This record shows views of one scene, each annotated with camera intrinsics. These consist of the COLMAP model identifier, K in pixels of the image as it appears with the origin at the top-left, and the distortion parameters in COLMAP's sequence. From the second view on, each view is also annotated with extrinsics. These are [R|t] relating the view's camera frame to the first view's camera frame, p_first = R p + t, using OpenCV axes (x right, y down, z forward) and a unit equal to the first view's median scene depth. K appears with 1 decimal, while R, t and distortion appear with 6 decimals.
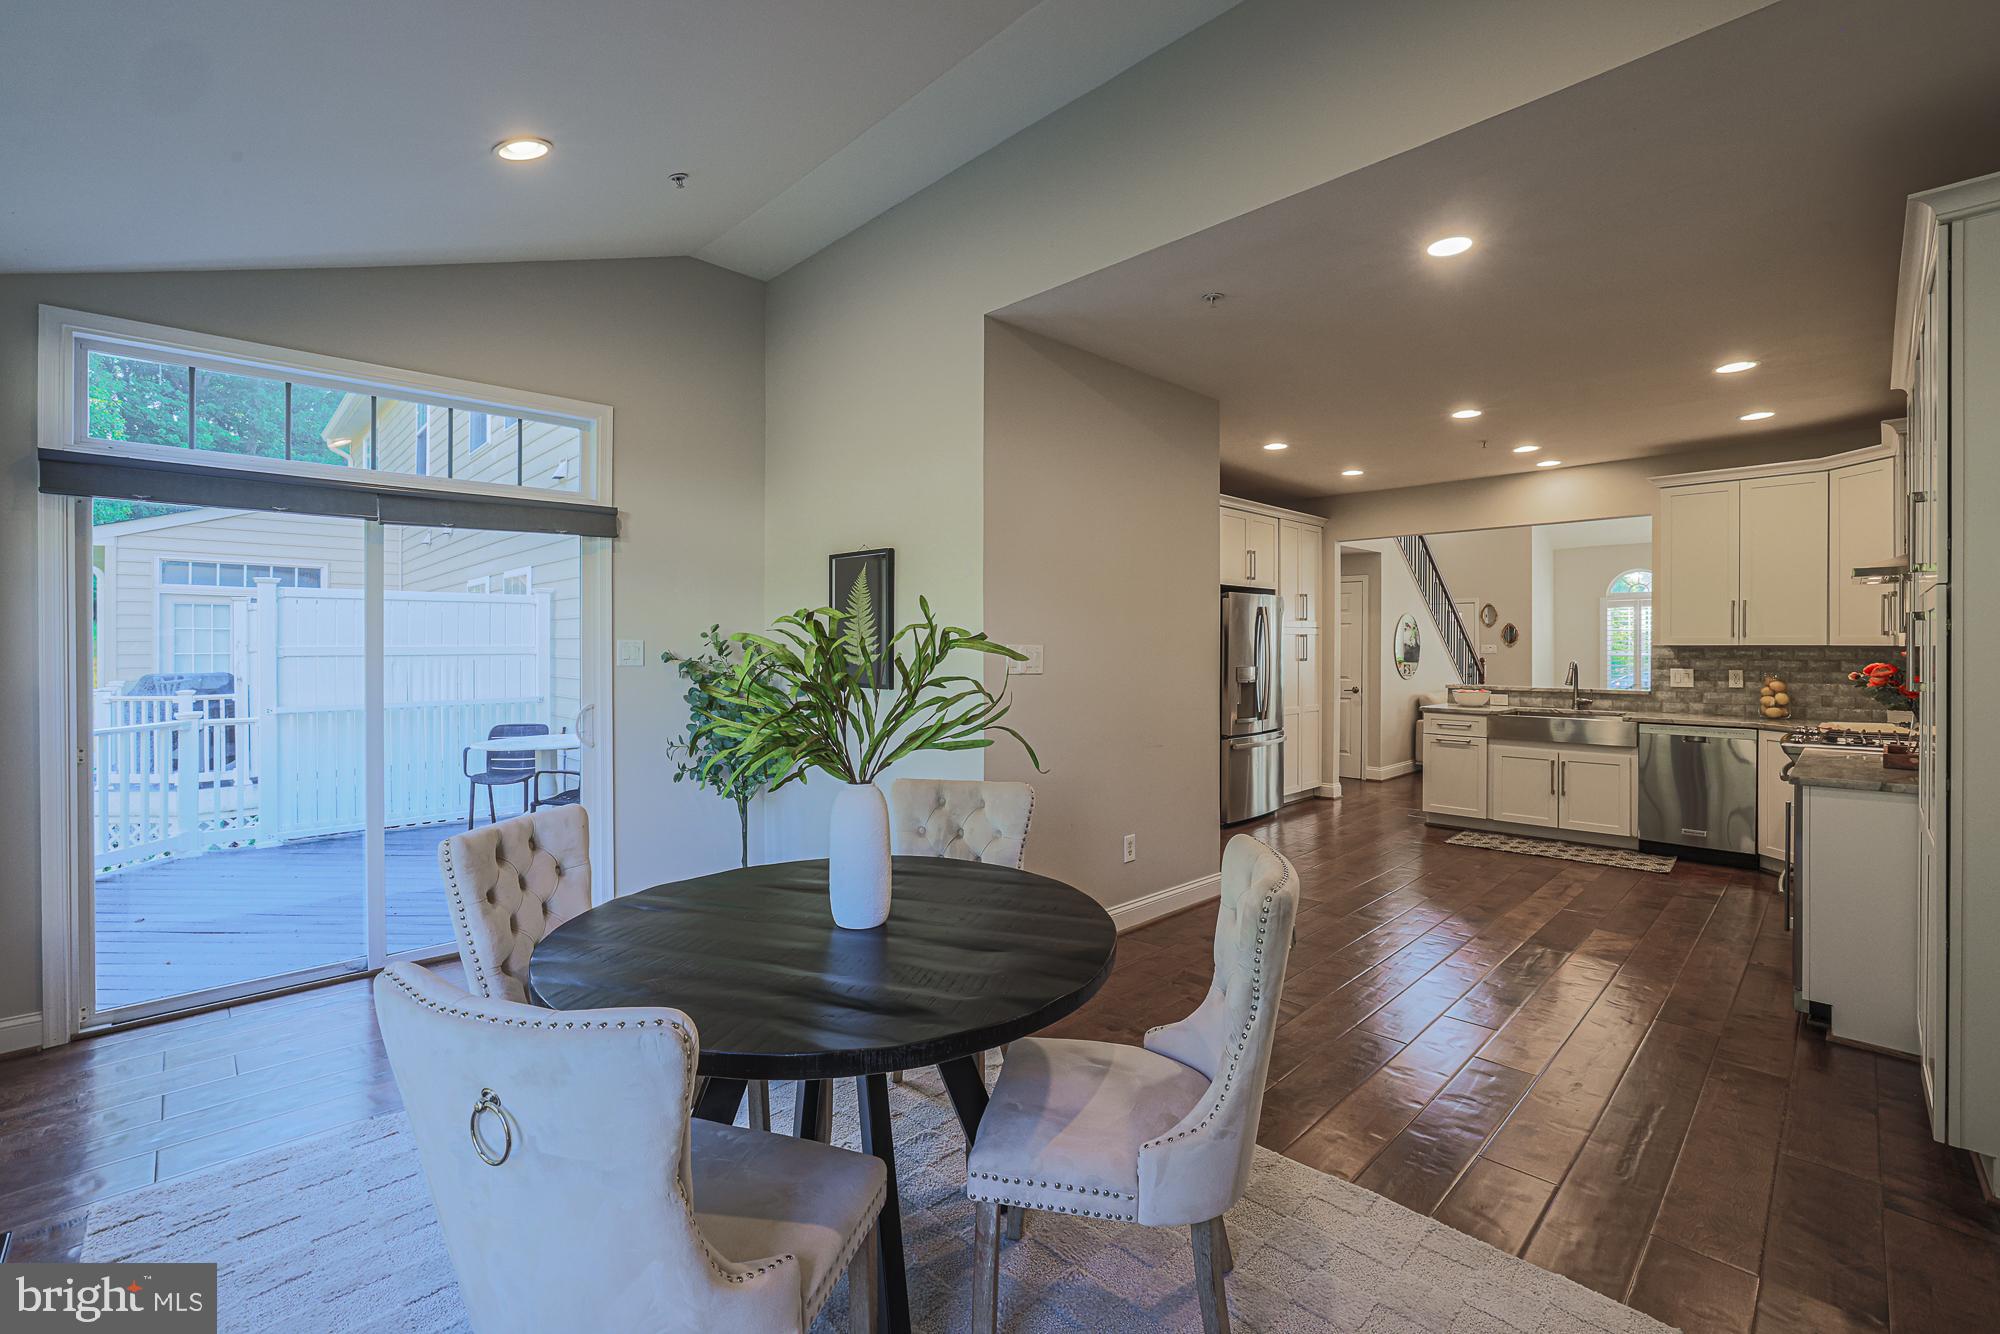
lens RADIAL K [[857.9, 0, 990.6], [0, 857.9, 643.9], [0, 0, 1]] dist [-0.047290, 0.020291]
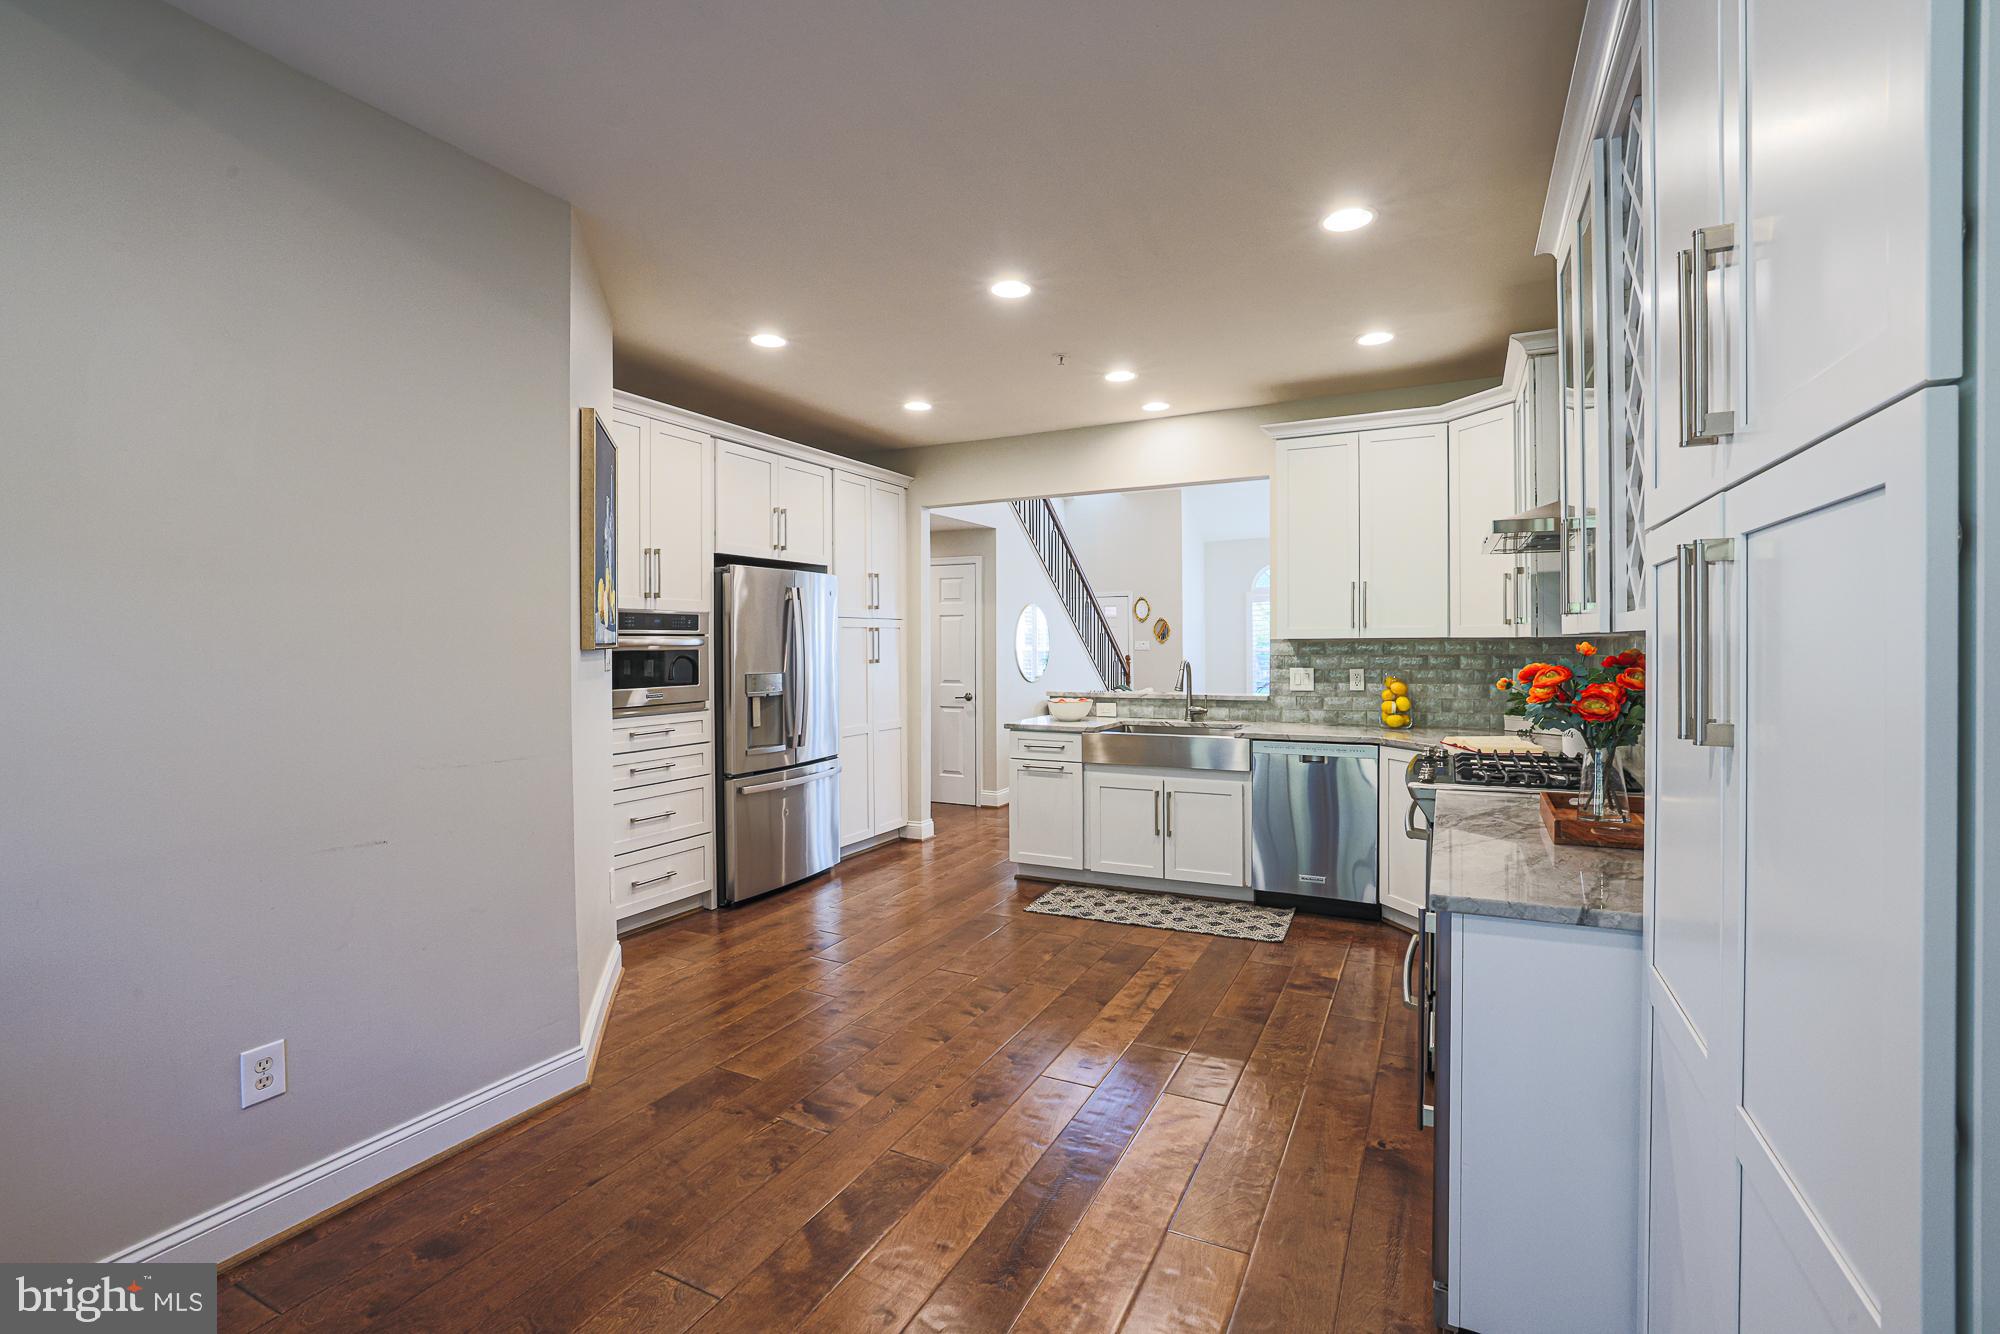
lens RADIAL K [[857.9, 0, 990.6], [0, 857.9, 643.9], [0, 0, 1]] dist [-0.047290, 0.020291]
pose [[0.950910, -0.006045, 0.309409, 0.291179], [0.005779, 0.999982, 0.001776, 0.003374], [-0.309414, 0.000099, 0.950927, 0.317625]]
